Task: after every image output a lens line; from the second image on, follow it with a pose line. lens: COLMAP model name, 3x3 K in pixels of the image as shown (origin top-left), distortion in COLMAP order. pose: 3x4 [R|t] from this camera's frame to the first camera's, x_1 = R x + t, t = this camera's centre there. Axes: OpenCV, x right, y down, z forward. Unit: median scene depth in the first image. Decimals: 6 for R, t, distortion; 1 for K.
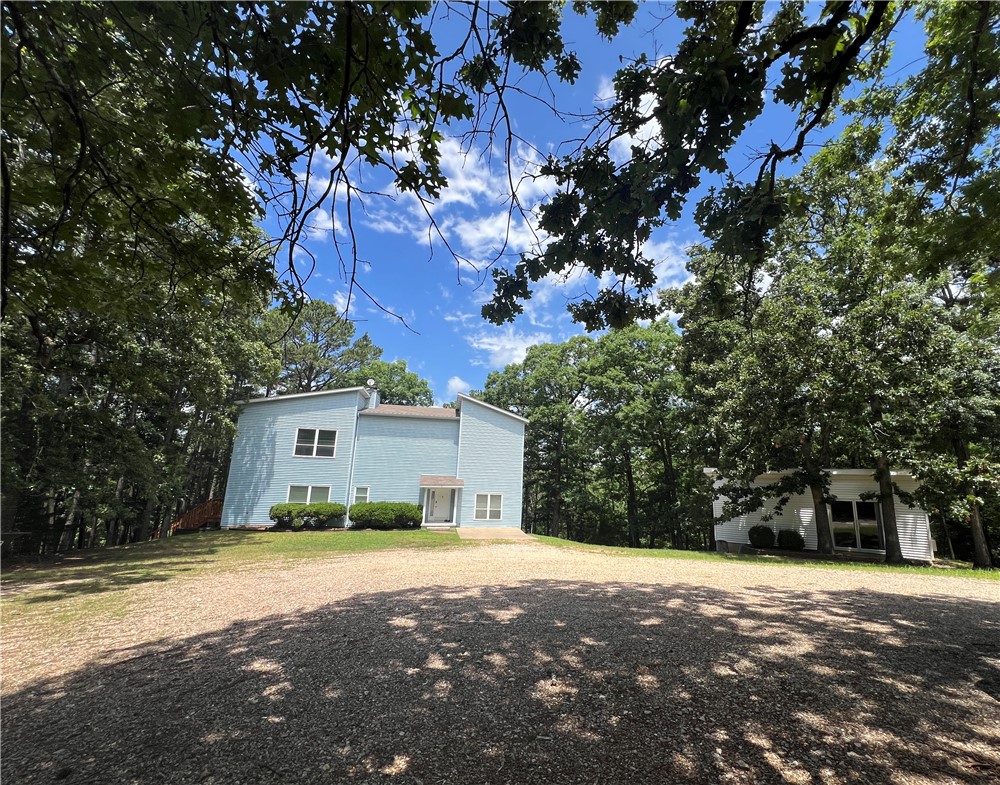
lens RADIAL K [[437.0, 0, 529.5], [0, 437.0, 395.1], [0, 0, 1]] dist [0.000444, -0.000255]
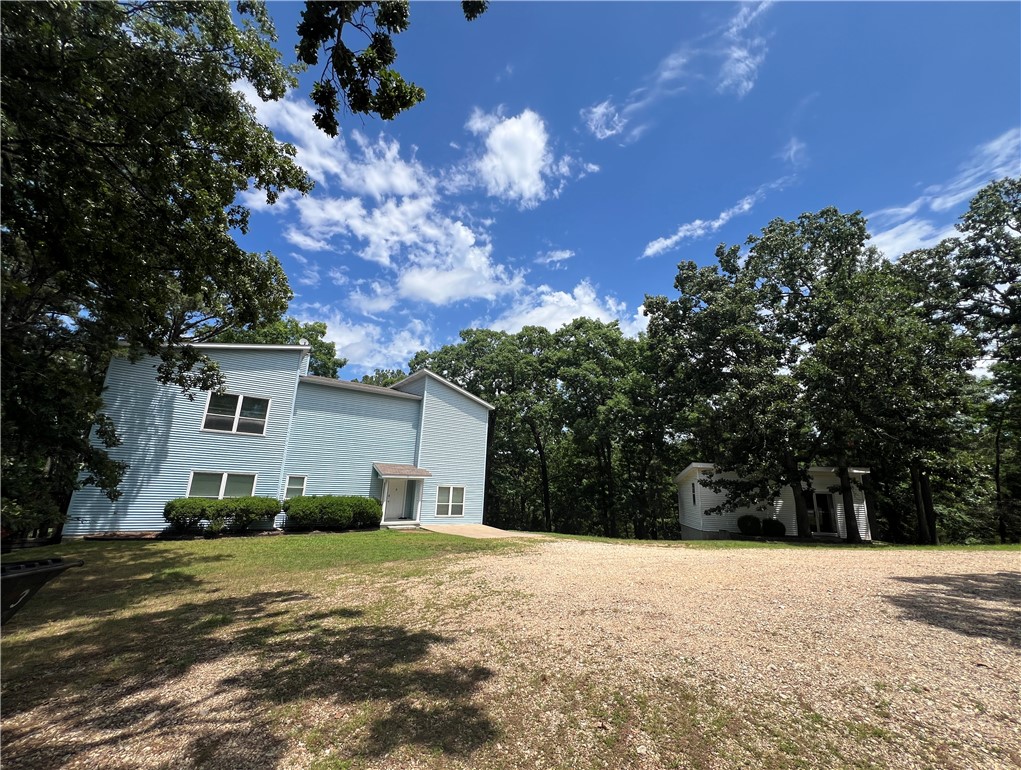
lens RADIAL K [[405.0, 0, 511.6], [0, 405.0, 370.4], [0, 0, 1]] dist [-0.009018, 0.000044]
pose [[0.916175, 0.114024, 0.384216, -0.338230], [-0.092410, 0.992943, -0.074323, 0.045180], [-0.389979, 0.032587, 0.920247, 0.198405]]
